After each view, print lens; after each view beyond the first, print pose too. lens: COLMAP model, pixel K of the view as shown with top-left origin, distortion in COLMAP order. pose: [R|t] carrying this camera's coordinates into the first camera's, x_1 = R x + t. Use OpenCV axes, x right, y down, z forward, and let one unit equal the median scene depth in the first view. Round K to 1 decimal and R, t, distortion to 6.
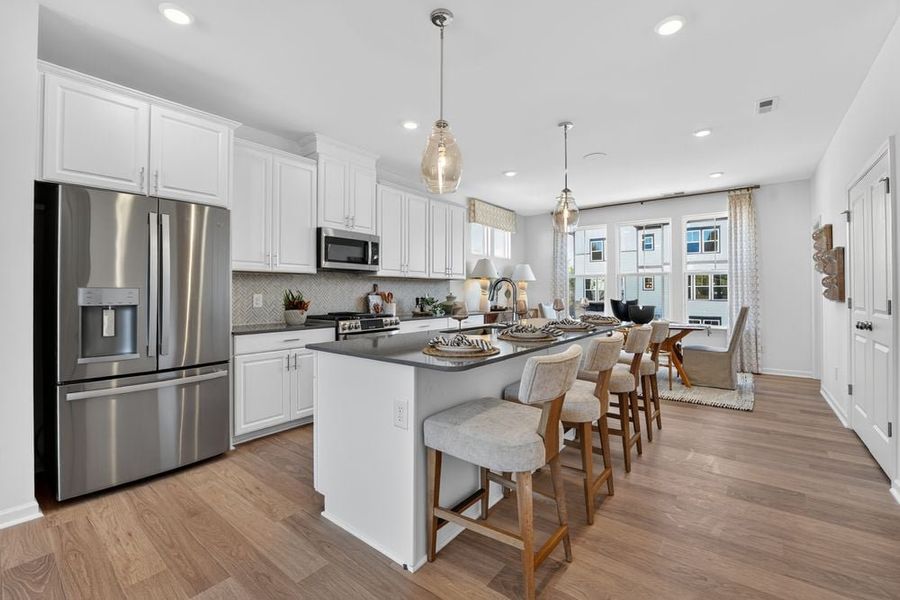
lens RADIAL K [[379.8, 0, 470.9], [0, 379.8, 290.4], [0, 0, 1]] dist [-0.000731, -0.000087]
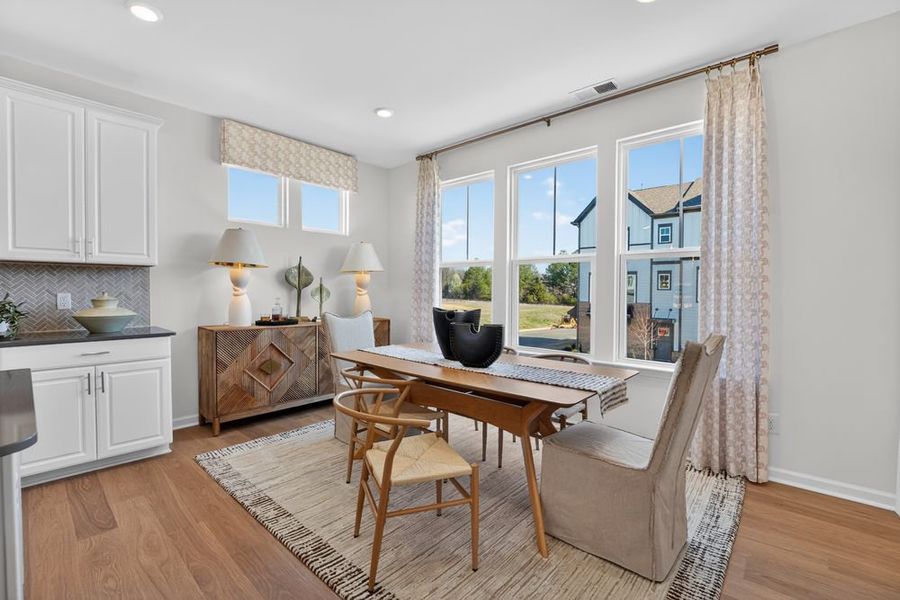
lens RADIAL K [[397.7, 0, 450.0], [0, 397.7, 300.0], [0, 0, 1]] dist [-0.015029, 0.000405]
pose [[0.996133, 0.011536, -0.087092, 0.526704], [-0.008758, 0.999443, 0.032206, -0.002603], [0.087415, -0.031319, 0.995680, 0.629331]]
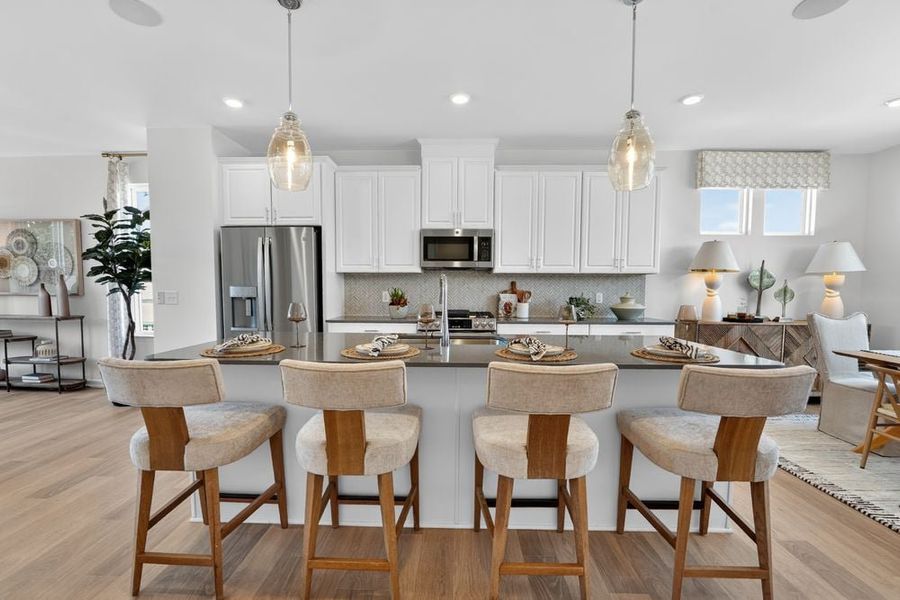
lens RADIAL K [[347.7, 0, 449.1], [0, 347.7, 315.4], [0, 0, 1]] dist [-0.012336, -0.000025]
pose [[0.583282, 0.065991, -0.809585, 0.353036], [-0.001205, 0.996764, 0.080380, -0.001962], [0.812269, -0.045909, 0.581474, 0.379842]]
